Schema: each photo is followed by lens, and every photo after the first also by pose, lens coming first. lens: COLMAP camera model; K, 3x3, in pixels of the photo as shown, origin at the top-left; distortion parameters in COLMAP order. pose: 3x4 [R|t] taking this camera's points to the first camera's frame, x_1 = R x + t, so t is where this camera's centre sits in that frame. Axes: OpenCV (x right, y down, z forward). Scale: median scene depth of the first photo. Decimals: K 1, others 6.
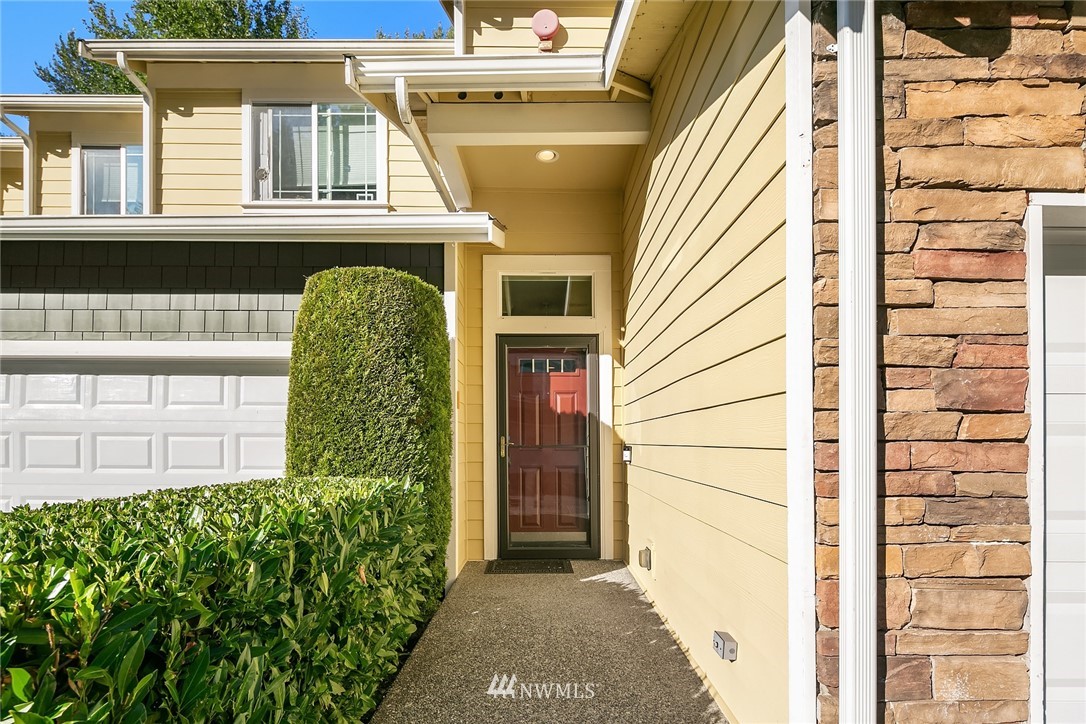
lens RADIAL K [[524.9, 0, 545.1], [0, 524.9, 439.3], [0, 0, 1]] dist [0.002238, 0.000184]
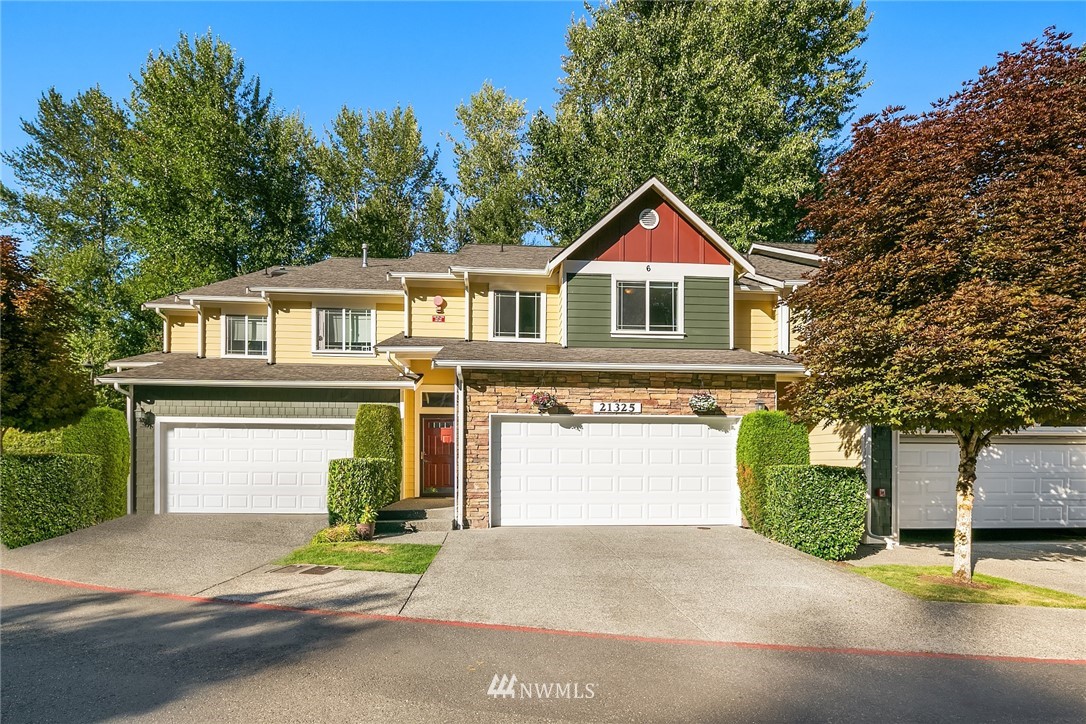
lens RADIAL K [[524.9, 0, 539.7], [0, 524.9, 454.0], [0, 0, 1]] dist [0.002238, 0.000184]
pose [[0.997443, 0.002231, 0.071427, 0.335499], [-0.000970, 0.999843, -0.017678, 0.053874], [-0.071455, 0.017564, 0.997289, -1.763803]]
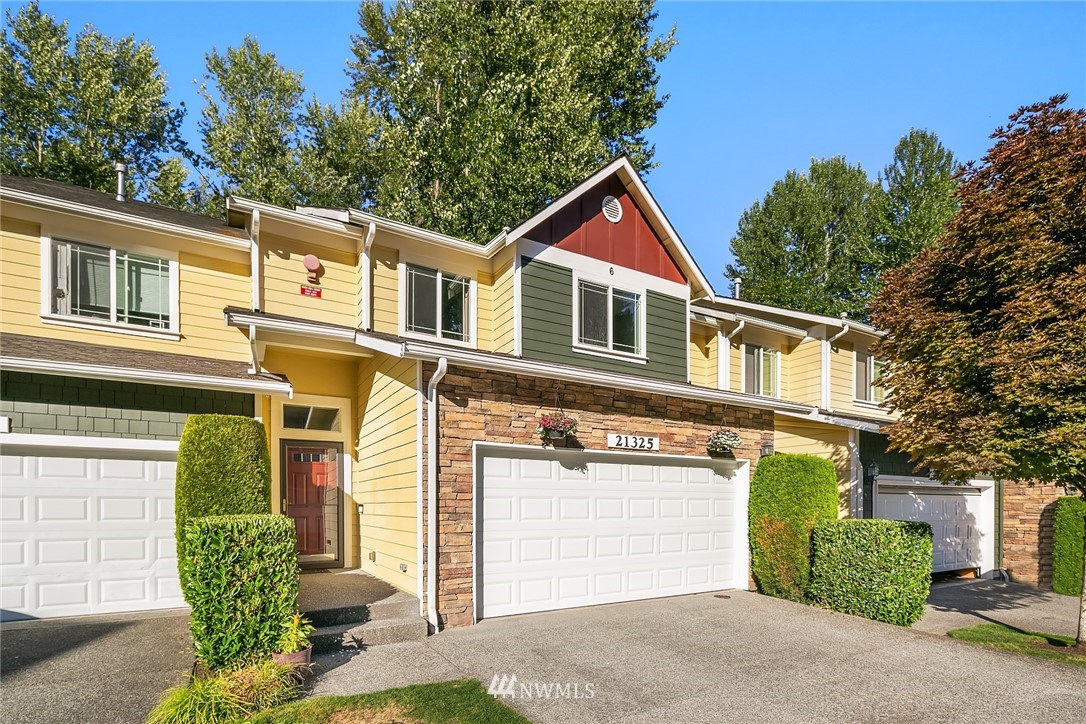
lens RADIAL K [[524.9, 0, 534.9], [0, 524.9, 497.8], [0, 0, 1]] dist [0.002238, 0.000184]
pose [[0.866663, 0.005797, 0.498860, -0.225892], [0.001024, 0.999910, -0.013397, 0.013403], [-0.498893, 0.012121, 0.866579, -0.883876]]
